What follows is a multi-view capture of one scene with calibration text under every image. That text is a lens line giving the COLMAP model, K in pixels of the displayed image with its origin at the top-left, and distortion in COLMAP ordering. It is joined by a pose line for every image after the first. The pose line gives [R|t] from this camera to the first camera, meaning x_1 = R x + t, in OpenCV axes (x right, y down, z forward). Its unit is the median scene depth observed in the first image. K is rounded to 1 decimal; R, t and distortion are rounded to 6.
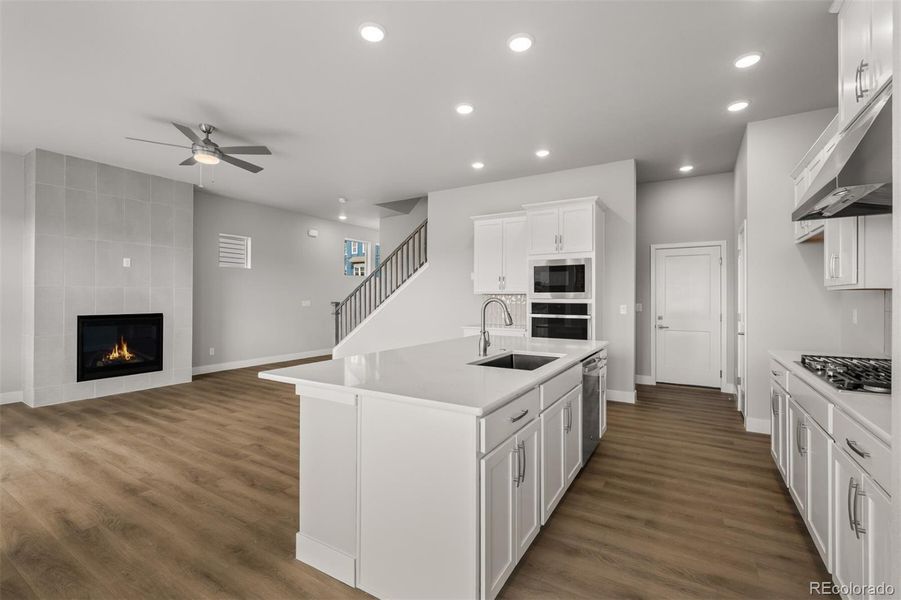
lens RADIAL K [[401.3, 0, 450.2], [0, 401.3, 296.8], [0, 0, 1]] dist [-0.000428, -0.000066]
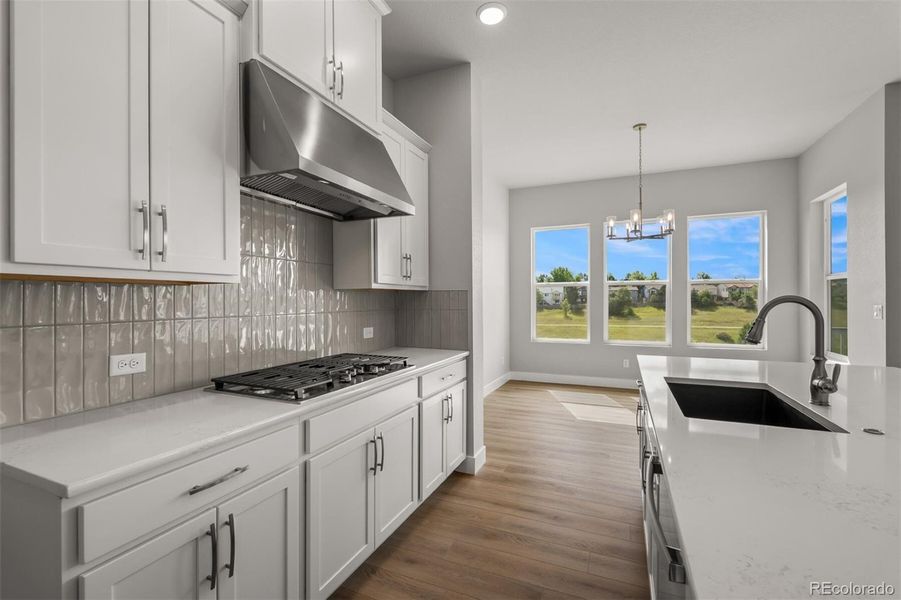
lens RADIAL K [[405.2, 0, 450.5], [0, 405.2, 300.0], [0, 0, 1]] dist [0.000594, -0.000220]
pose [[-0.988911, 0.002010, -0.148494, 0.367995], [0.002212, 0.999997, -0.001193, 0.003957], [0.148491, -0.001508, -0.988913, 0.830226]]
